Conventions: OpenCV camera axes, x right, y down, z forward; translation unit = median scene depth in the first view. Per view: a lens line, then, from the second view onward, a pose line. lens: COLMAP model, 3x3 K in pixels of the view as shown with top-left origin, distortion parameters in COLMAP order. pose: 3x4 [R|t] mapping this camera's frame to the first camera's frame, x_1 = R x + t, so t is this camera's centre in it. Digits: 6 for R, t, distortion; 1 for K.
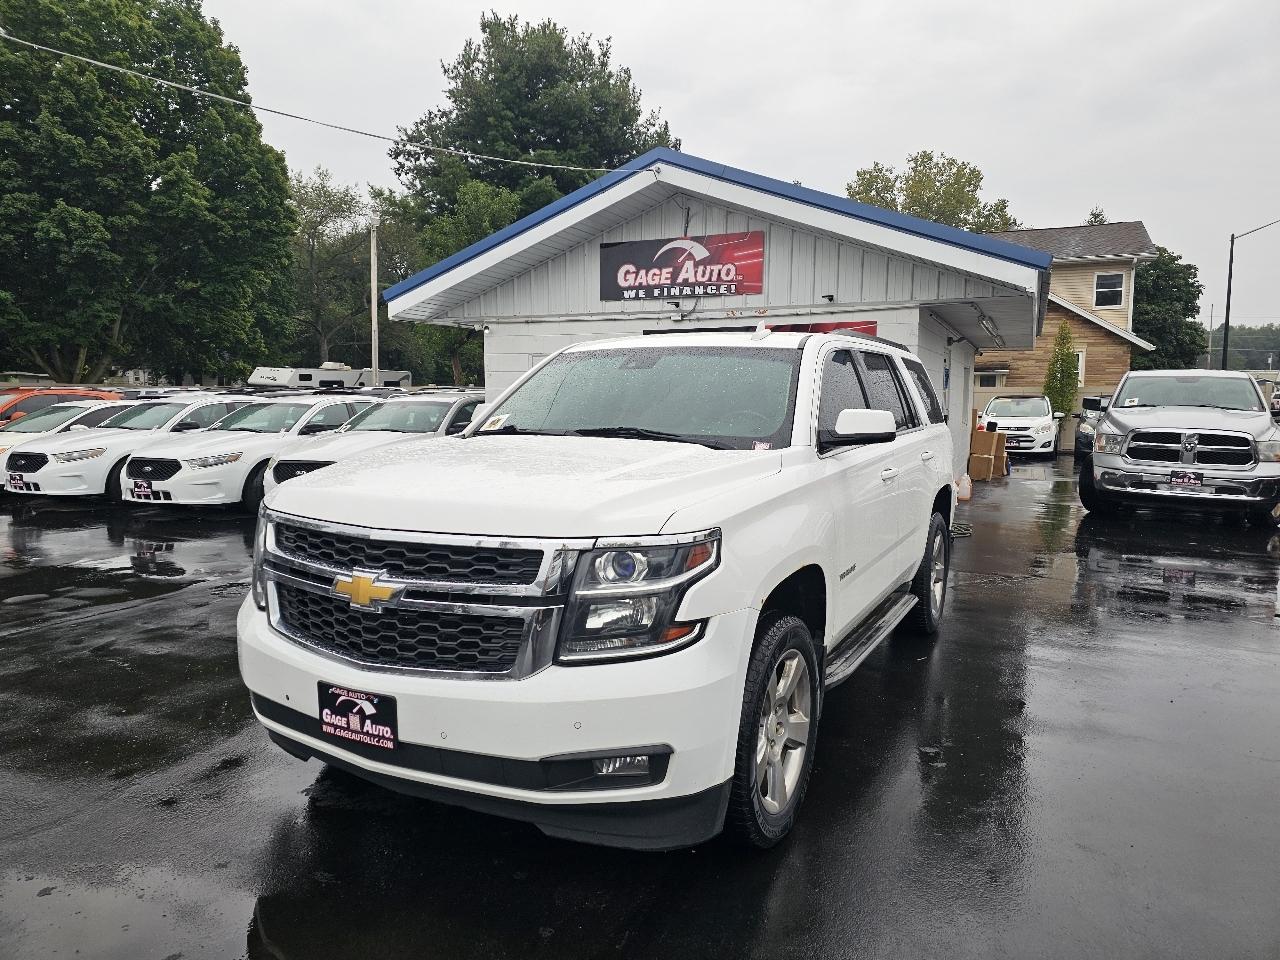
lens RADIAL K [[842.0, 0, 634.2], [0, 842.0, 473.2], [0, 0, 1]] dist [0.086266, -0.089995]
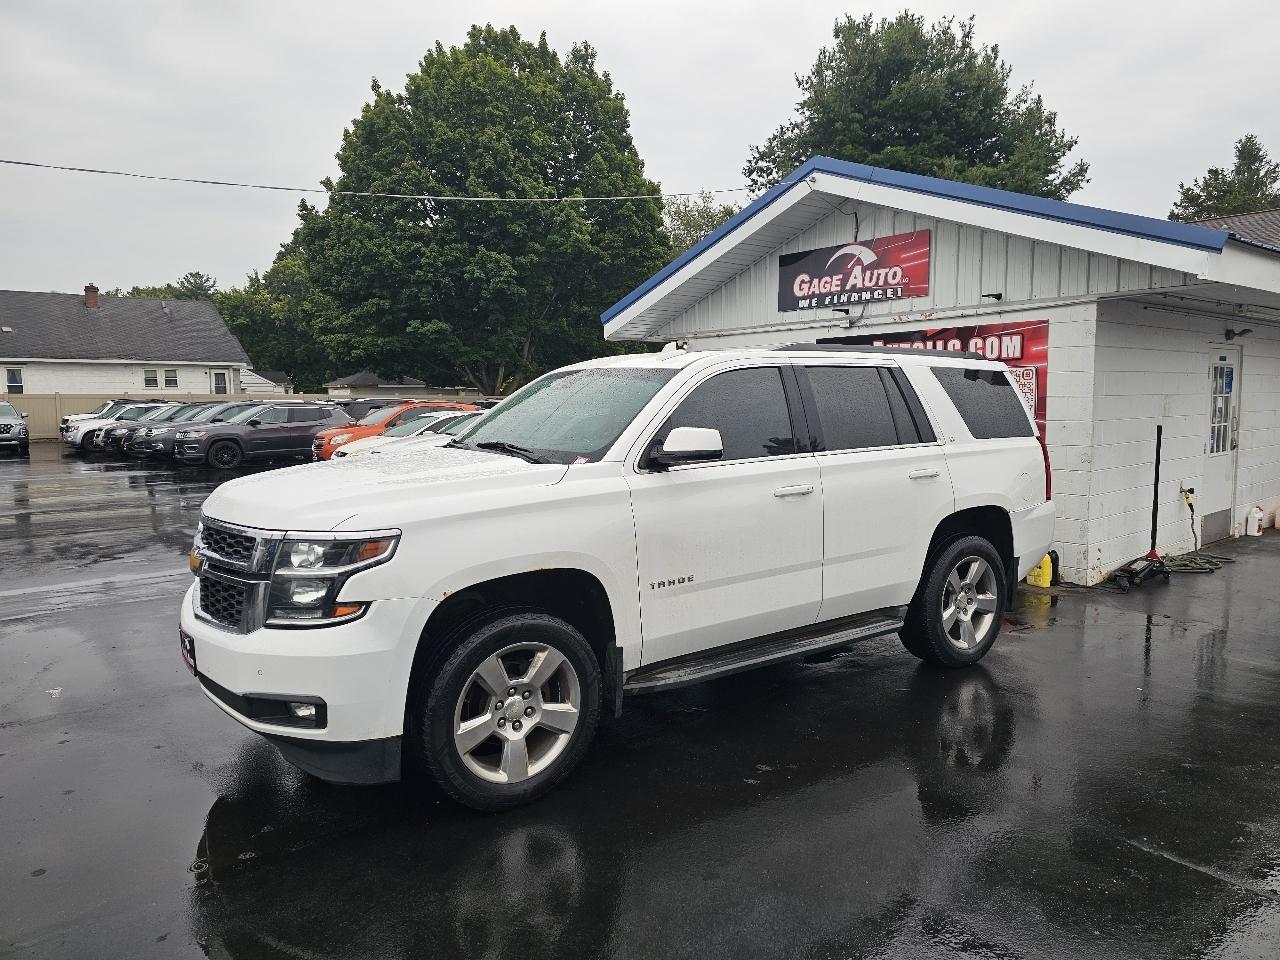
lens RADIAL K [[839.1, 0, 640.0], [0, 839.1, 480.0], [0, 0, 1]] dist [0.076212, -0.083208]
pose [[0.902474, 0.030670, -0.429652, 0.263149], [-0.029180, 0.999524, 0.010059, -0.007866], [0.429755, 0.003459, 0.902939, 0.016104]]
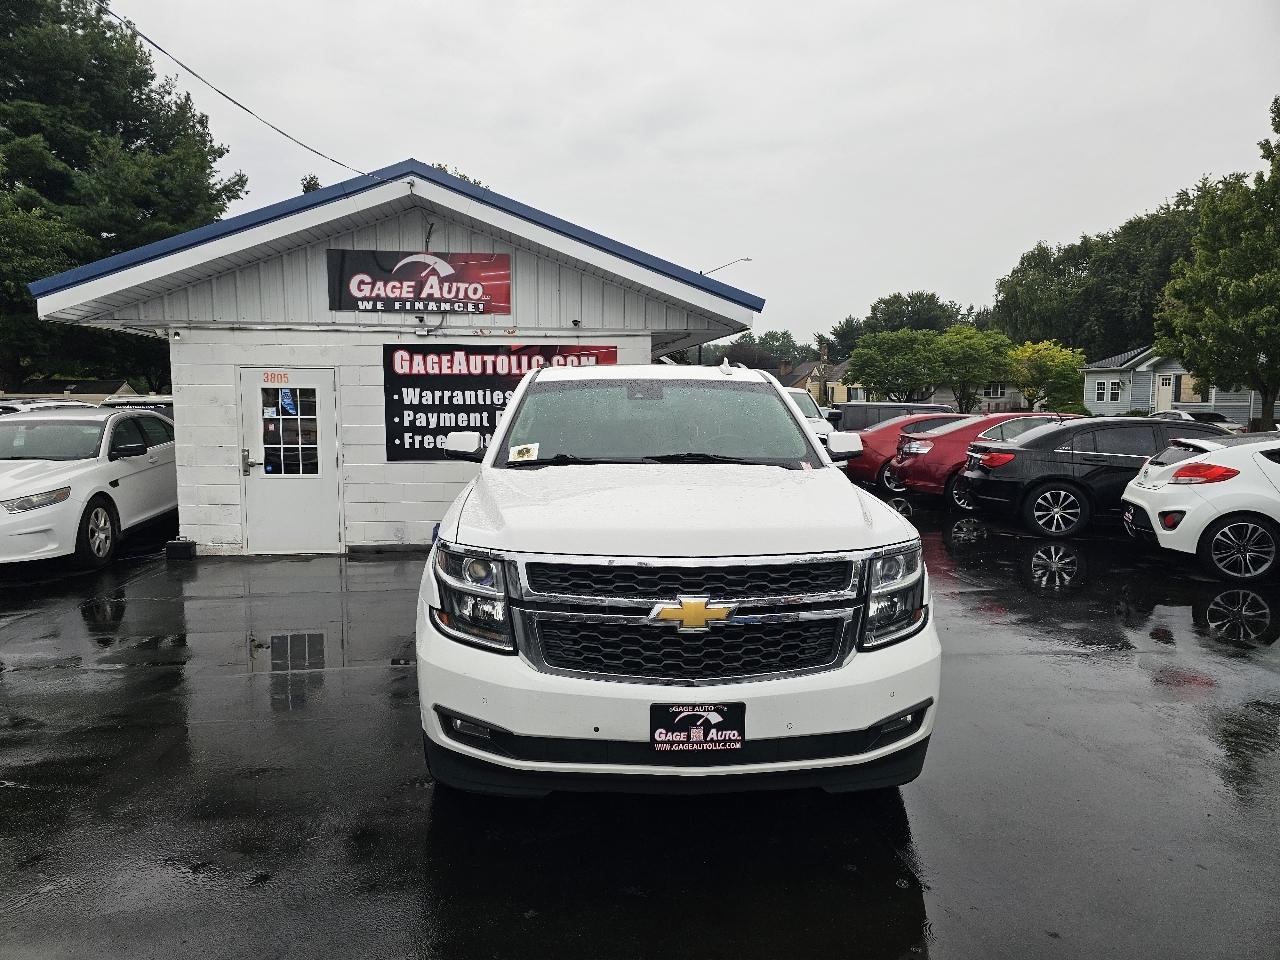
lens RADIAL K [[851.4, 0, 631.9], [0, 851.4, 476.1], [0, 0, 1]] dist [0.054358, -0.040133]
pose [[0.851337, -0.049592, 0.522270, -0.271324], [0.051087, 0.998627, 0.011548, -0.016556], [-0.522126, 0.016850, 0.852702, 0.026313]]
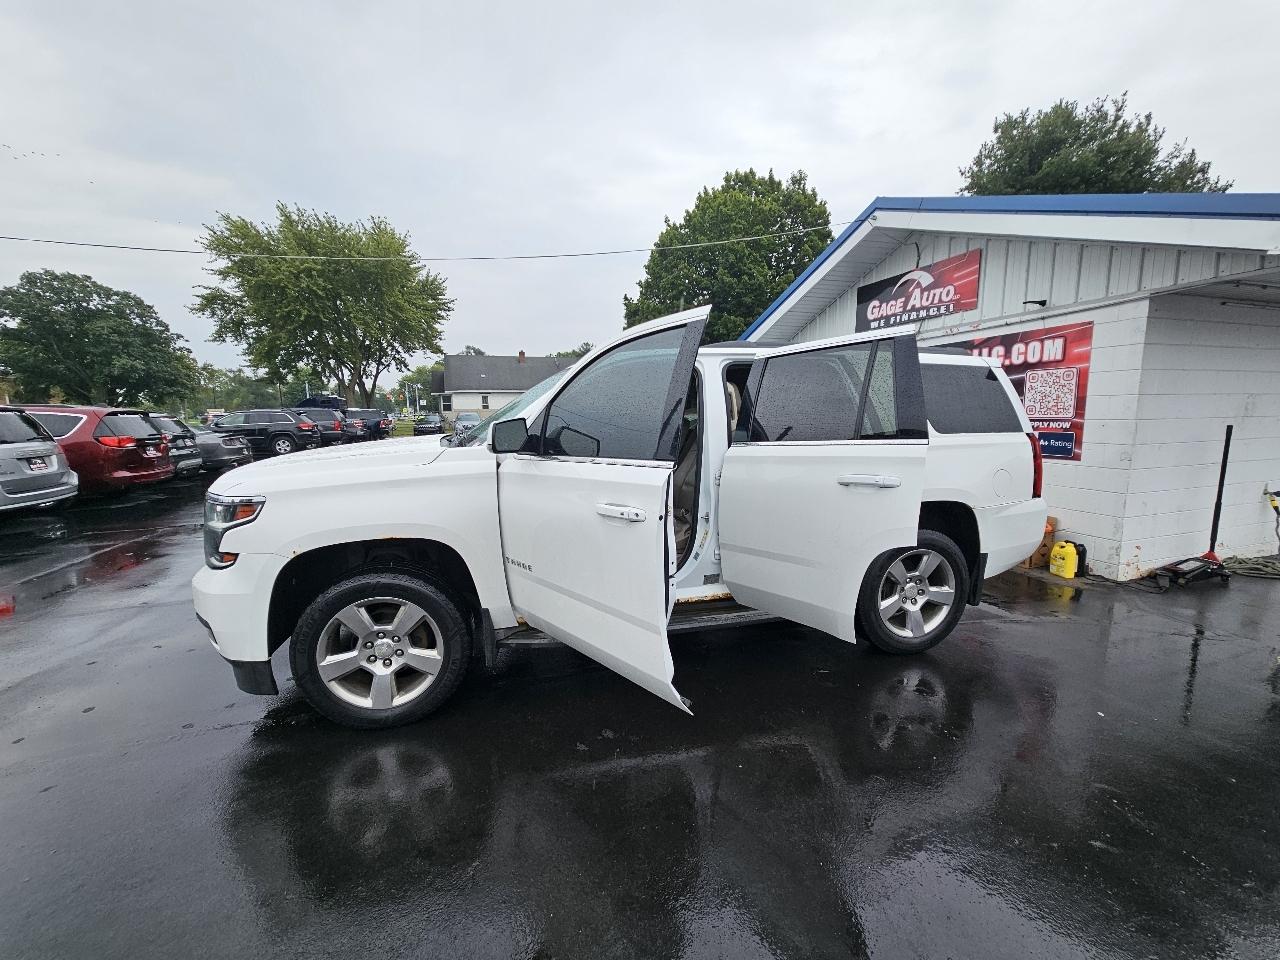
lens RADIAL K [[514.3, 0, 641.6], [0, 514.3, 484.5], [0, 0, 1]] dist [0.004844, -0.003704]
pose [[0.679501, 0.088964, -0.728261, 0.342195], [-0.053611, 0.995988, 0.071647, -0.016217], [0.731714, -0.009642, 0.681544, 0.244983]]
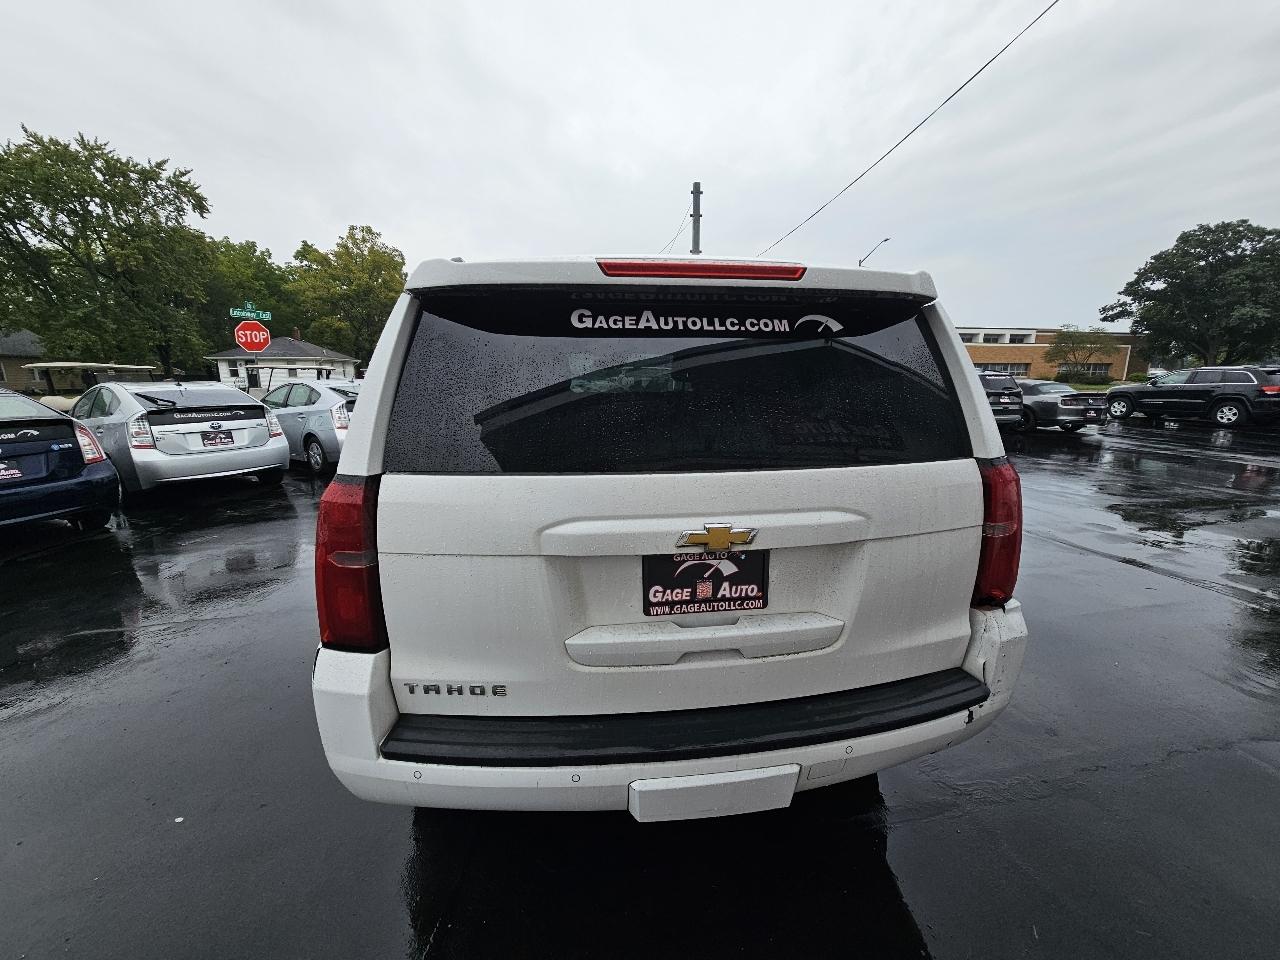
lens RADIAL K [[514.3, 0, 641.6], [0, 514.3, 484.5], [0, 0, 1]] dist [0.004844, -0.003704]
pose [[-0.803716, 0.120568, -0.582669, 0.272750], [-0.058544, 0.958480, 0.279086, -0.082064], [0.592126, 0.258417, -0.763287, 0.861652]]
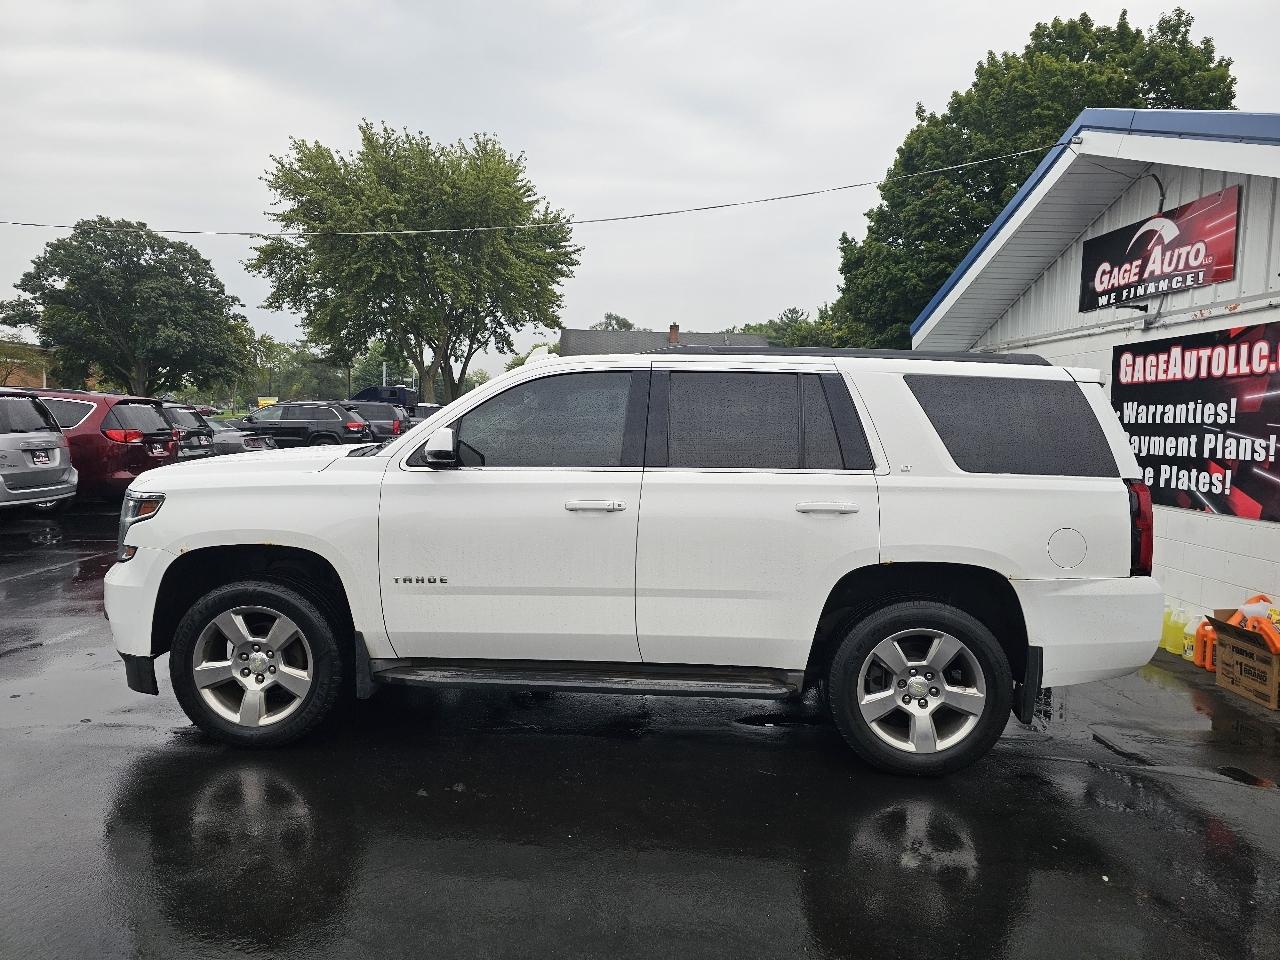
lens RADIAL K [[847.5, 0, 637.5], [0, 847.5, 477.5], [0, 0, 1]] dist [0.055154, -0.049861]
pose [[0.447118, 0.068339, -0.891860, 0.526274], [-0.107071, 0.993997, 0.022487, -0.026073], [0.888043, 0.085438, 0.451751, 0.297805]]
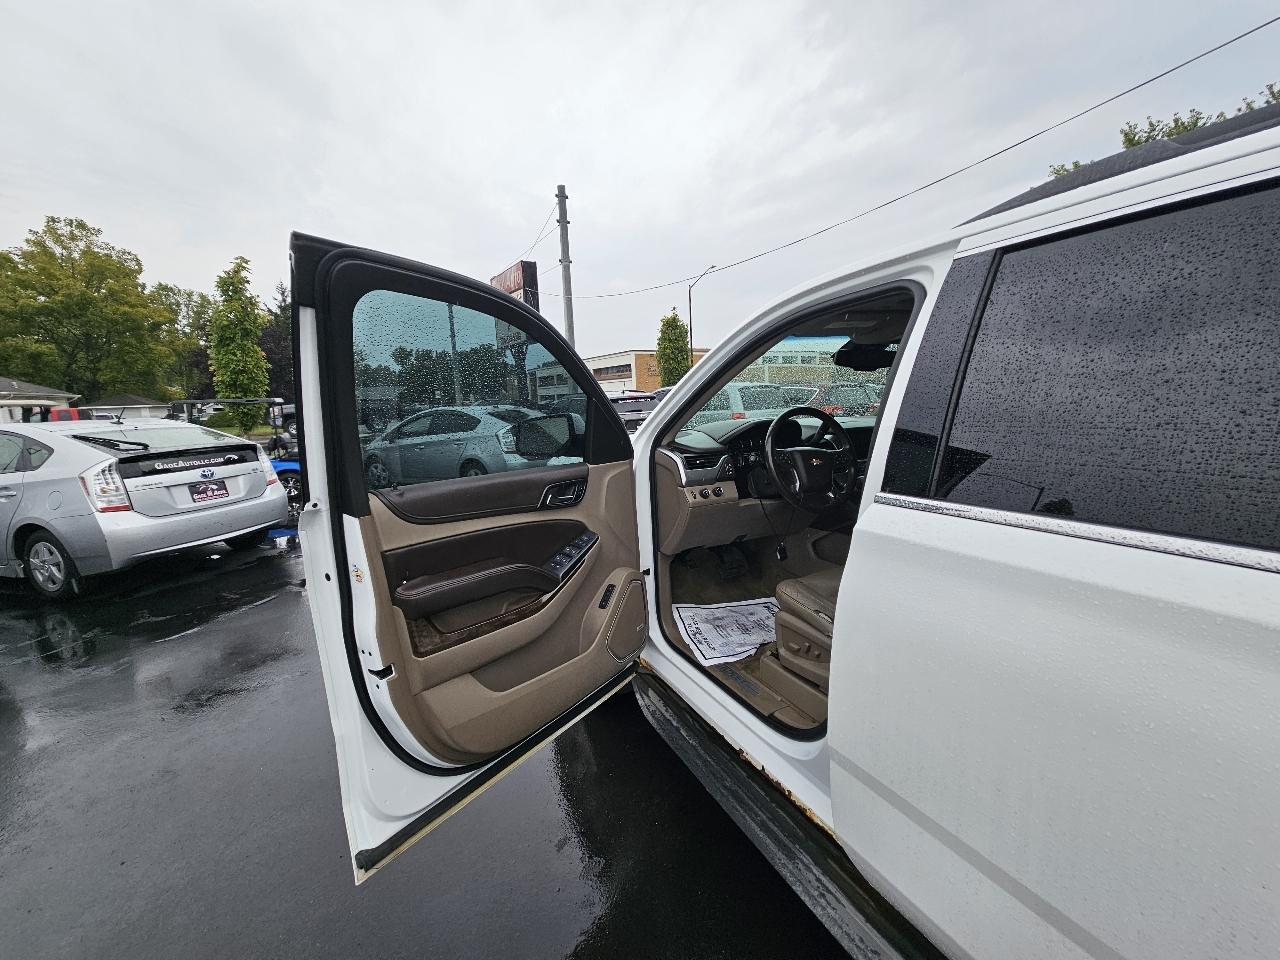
lens RADIAL K [[518.5, 0, 638.1], [0, 518.5, 482.4], [0, 0, 1]] dist [0.000599, -0.000380]
pose [[-0.561936, 0.150993, -0.813283, 0.270268], [-0.046005, 0.975972, 0.212985, -0.045928], [0.825900, 0.157099, -0.541488, 0.511992]]
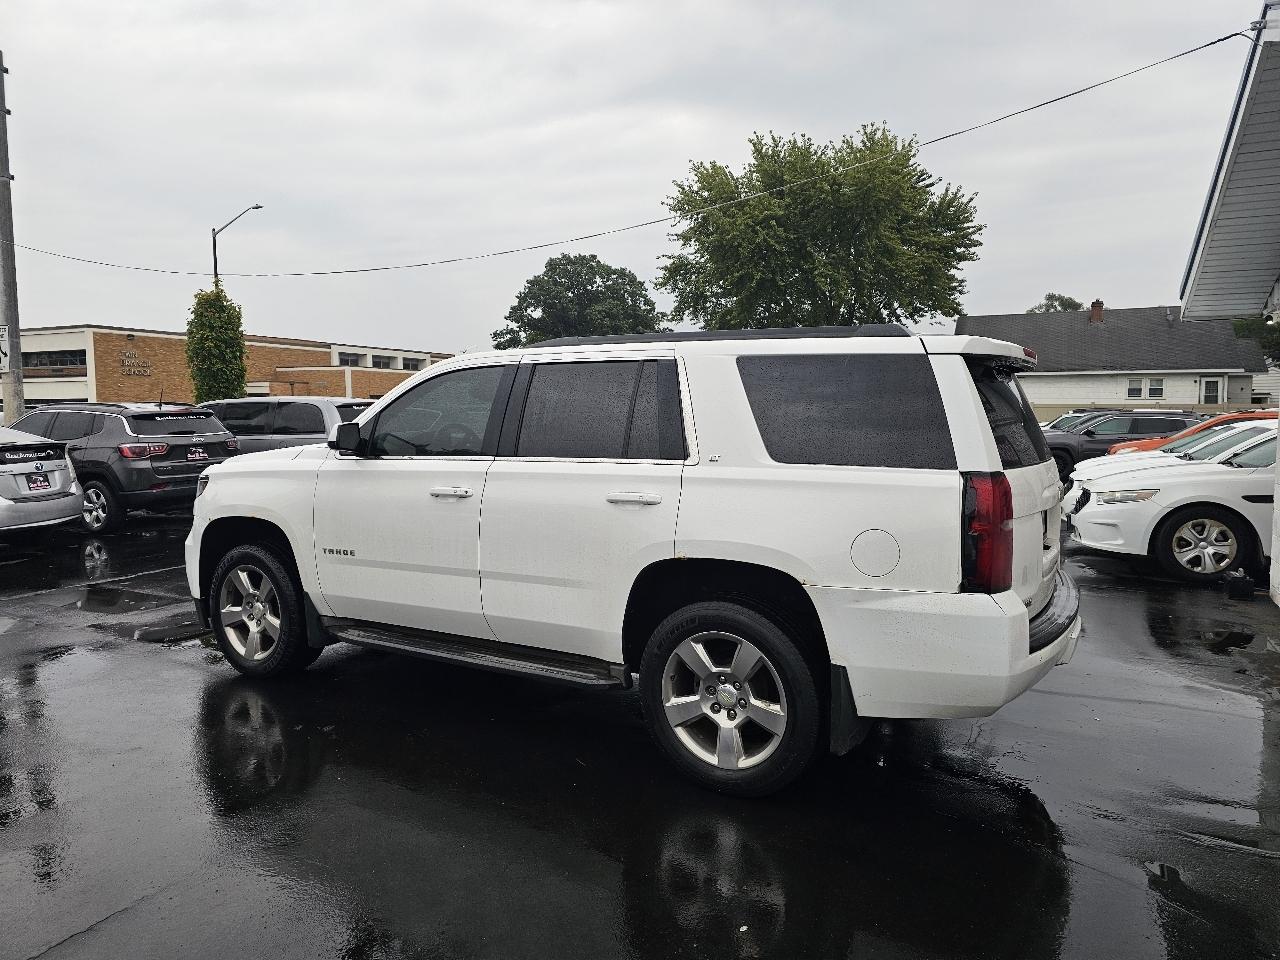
lens RADIAL K [[846.6, 0, 645.1], [0, 846.6, 478.7], [0, 0, 1]] dist [0.091763, -0.120988]
pose [[-0.021273, 0.073953, -0.997035, 0.598291], [-0.096563, 0.992446, 0.075673, -0.052311], [0.995100, 0.097886, -0.013972, 0.581661]]
